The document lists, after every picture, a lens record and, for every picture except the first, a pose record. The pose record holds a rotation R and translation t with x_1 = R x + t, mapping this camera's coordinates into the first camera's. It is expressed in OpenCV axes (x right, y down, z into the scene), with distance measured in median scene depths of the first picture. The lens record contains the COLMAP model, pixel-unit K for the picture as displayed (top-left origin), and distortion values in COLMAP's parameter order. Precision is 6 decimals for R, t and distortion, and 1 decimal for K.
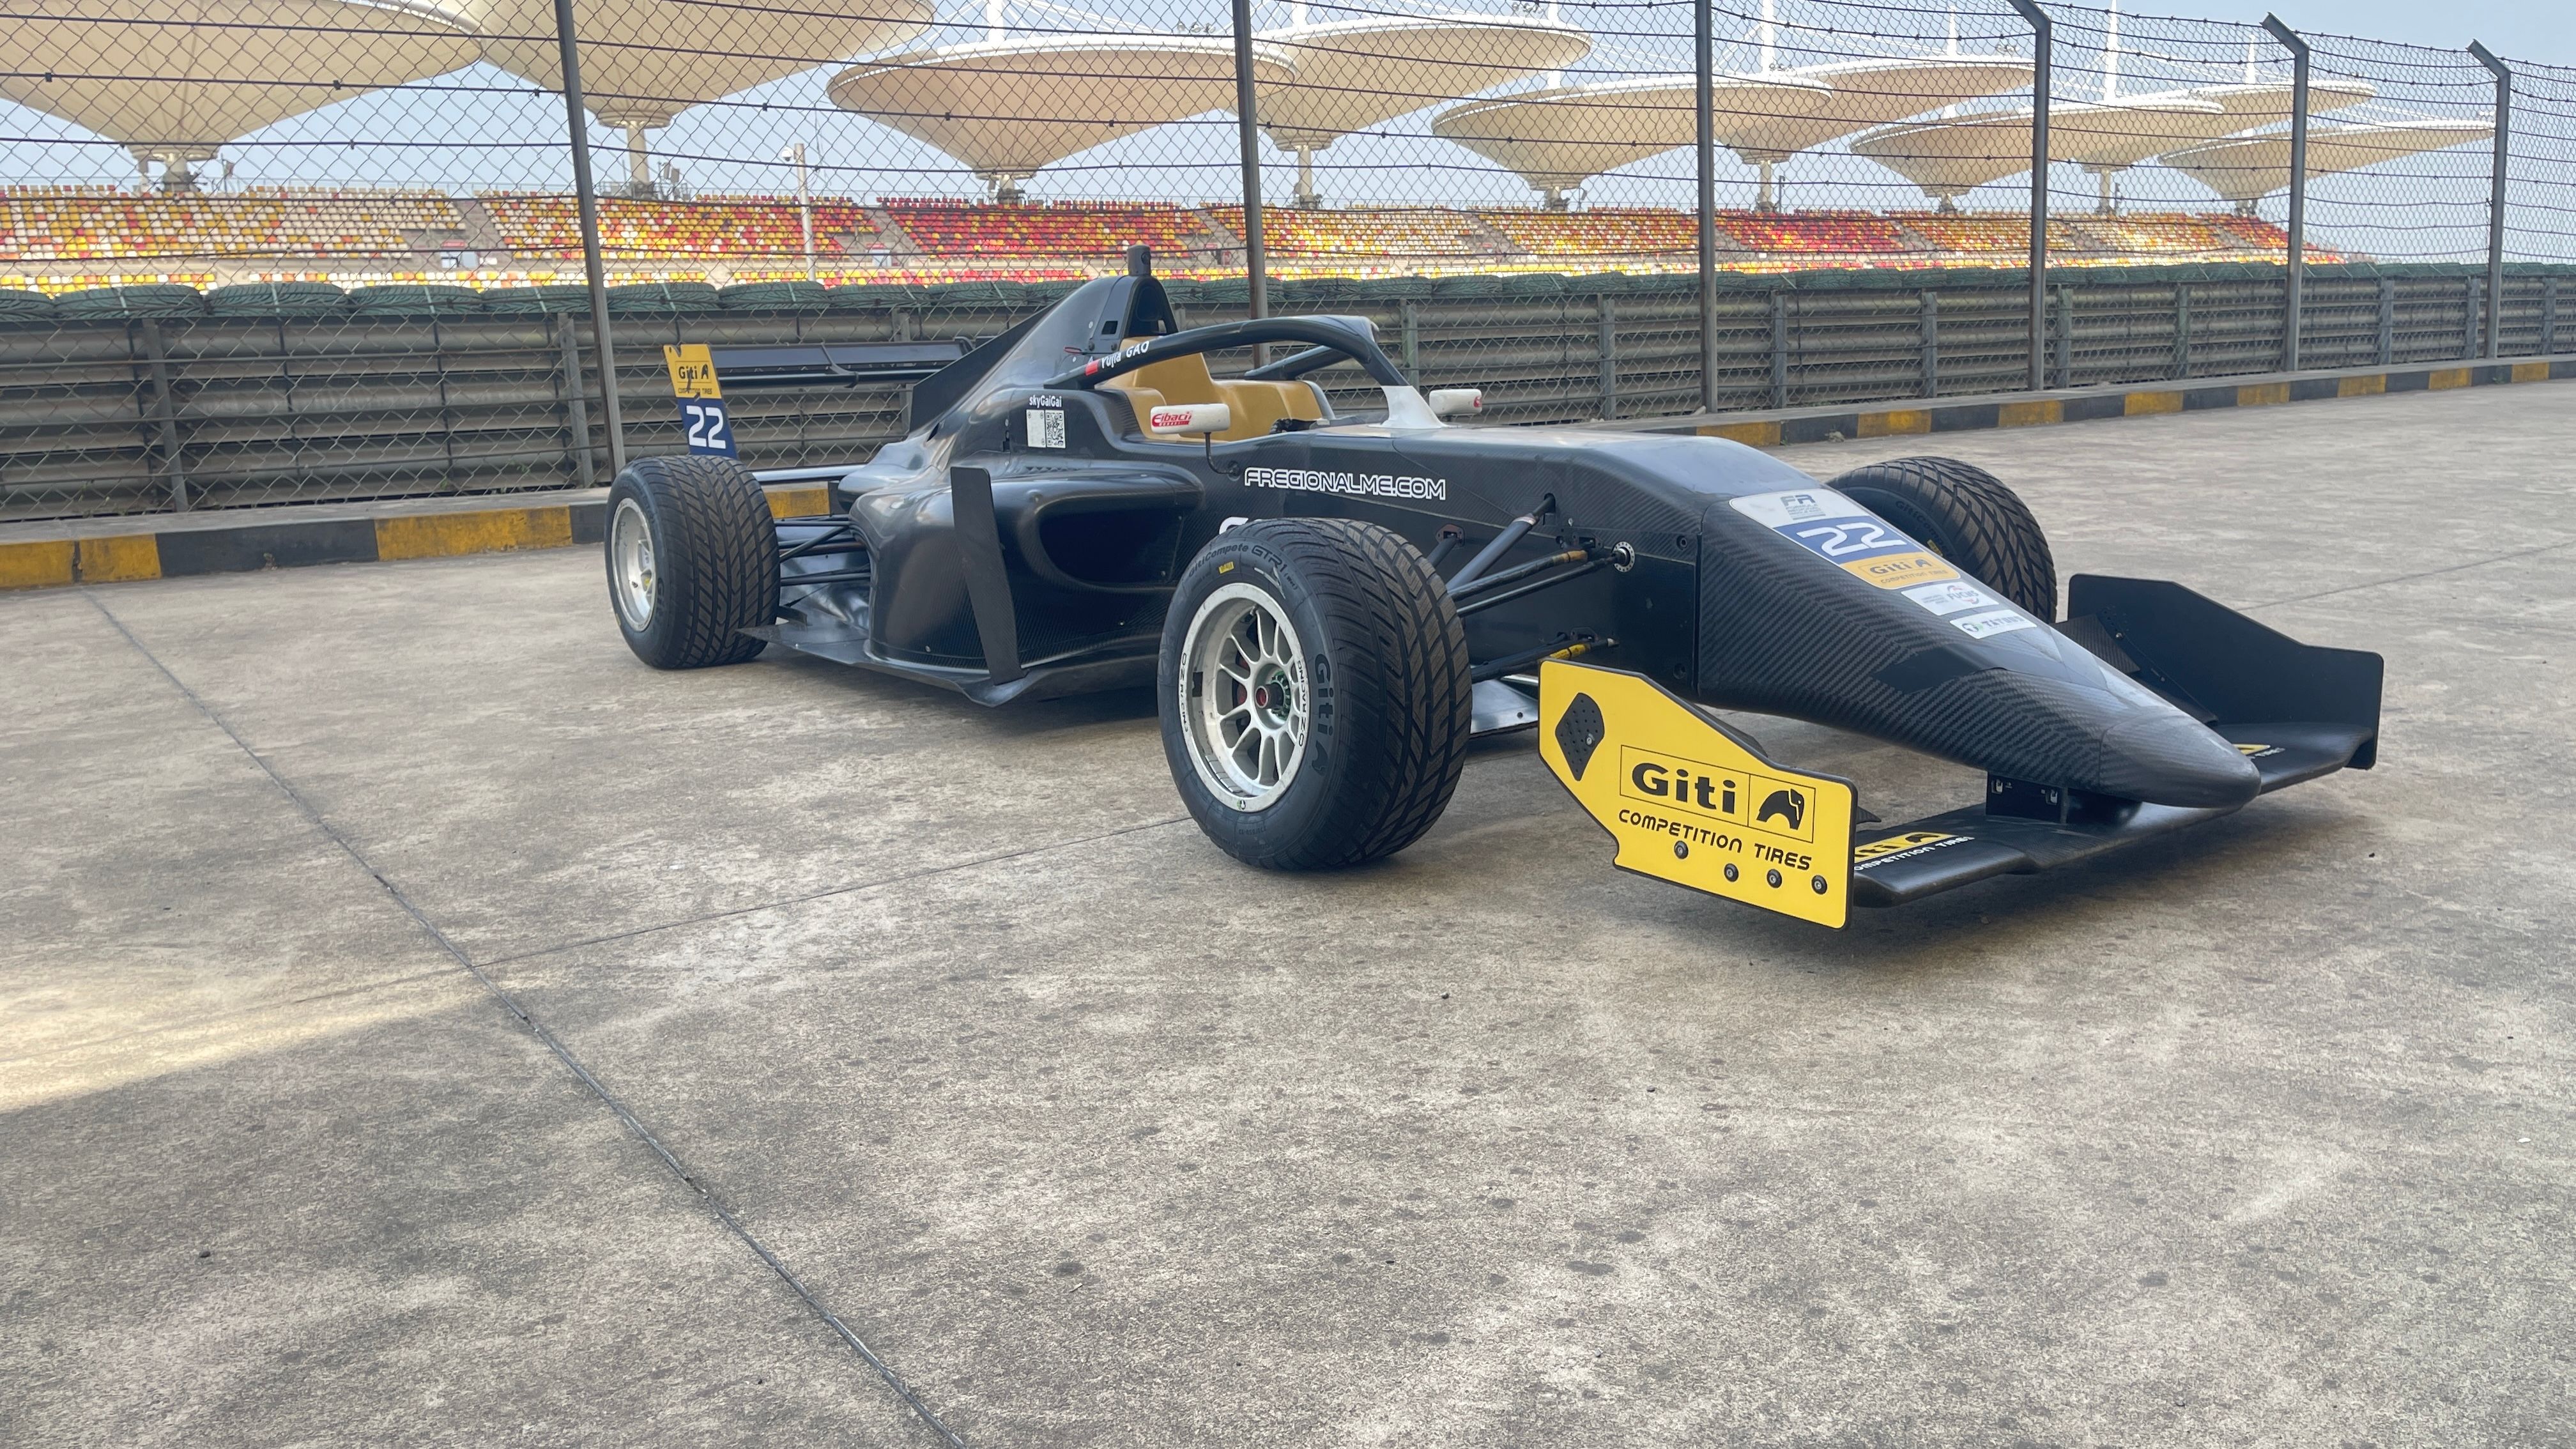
lens RADIAL K [[1976.6, 0, 1292.4], [0, 1976.6, 708.4], [0, 0, 1]] dist [0.052951, -0.061587]
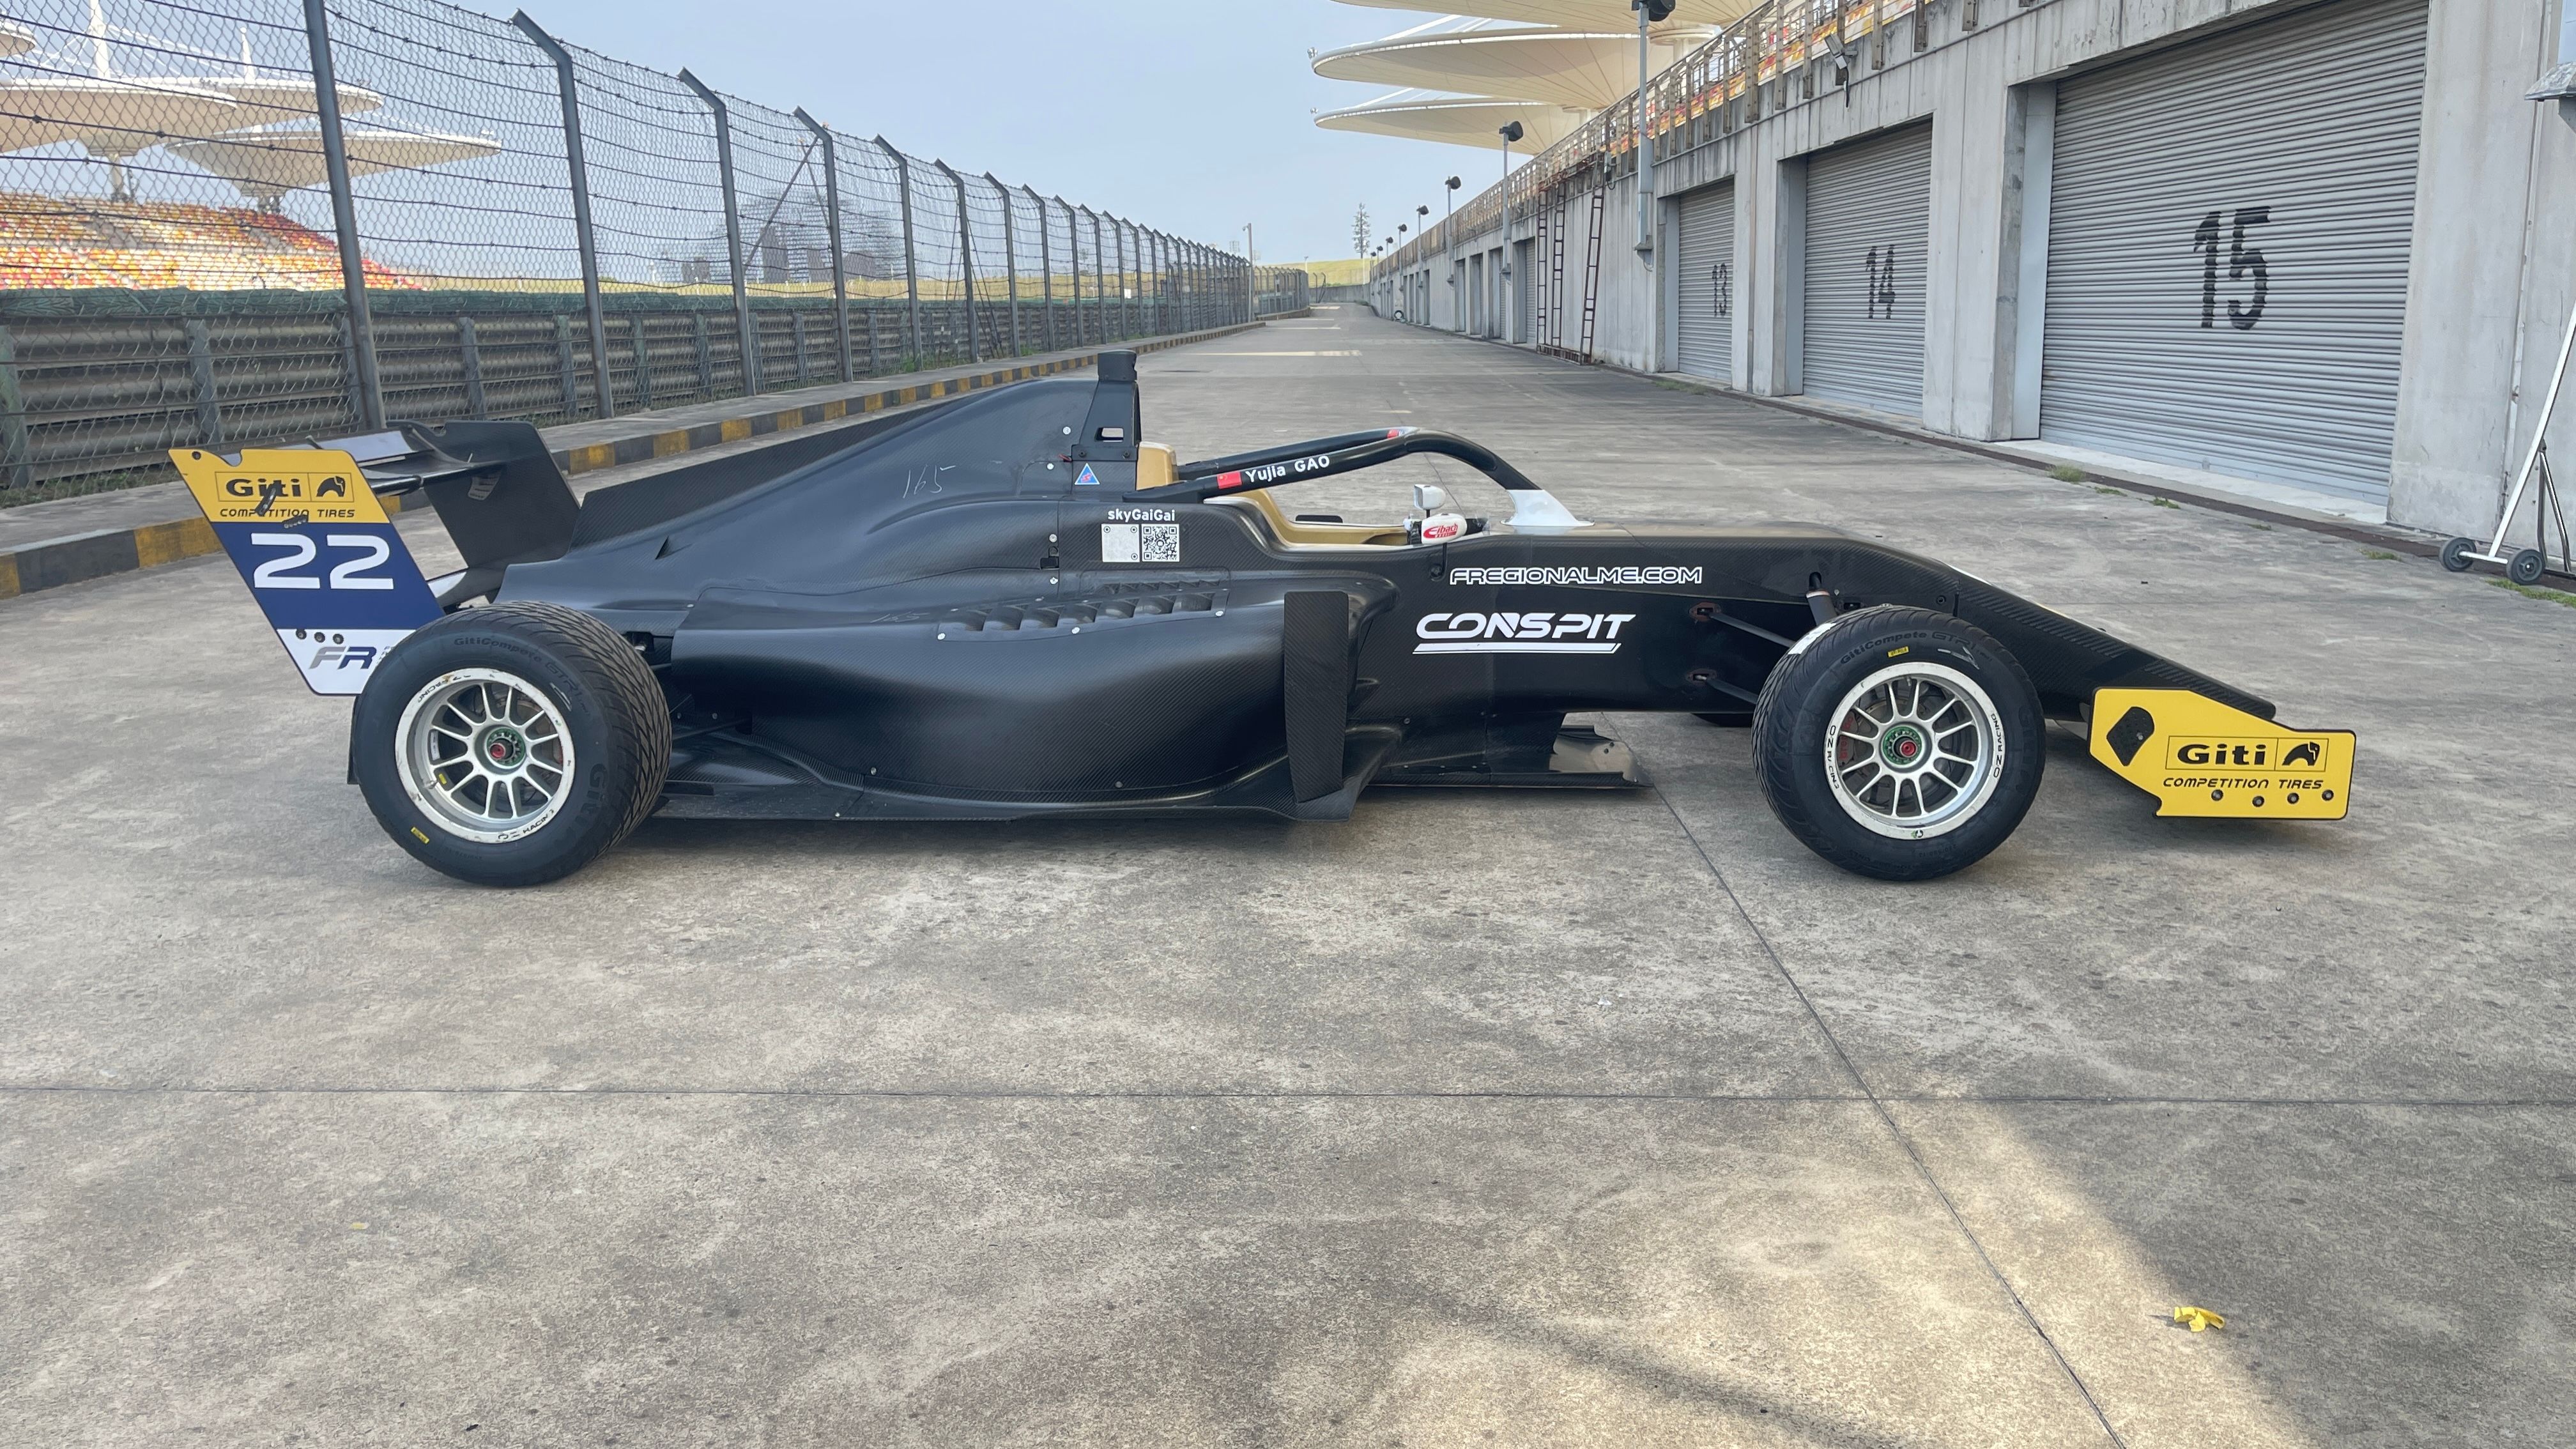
lens RADIAL K [[1976.6, 0, 1308.2], [0, 1976.6, 719.1], [0, 0, 1]] dist [0.052951, -0.061587]
pose [[0.605077, -0.139276, 0.783890, -1.449519], [0.133936, 0.988355, 0.072220, -0.195932], [-0.784820, 0.061292, 0.616685, 0.581677]]
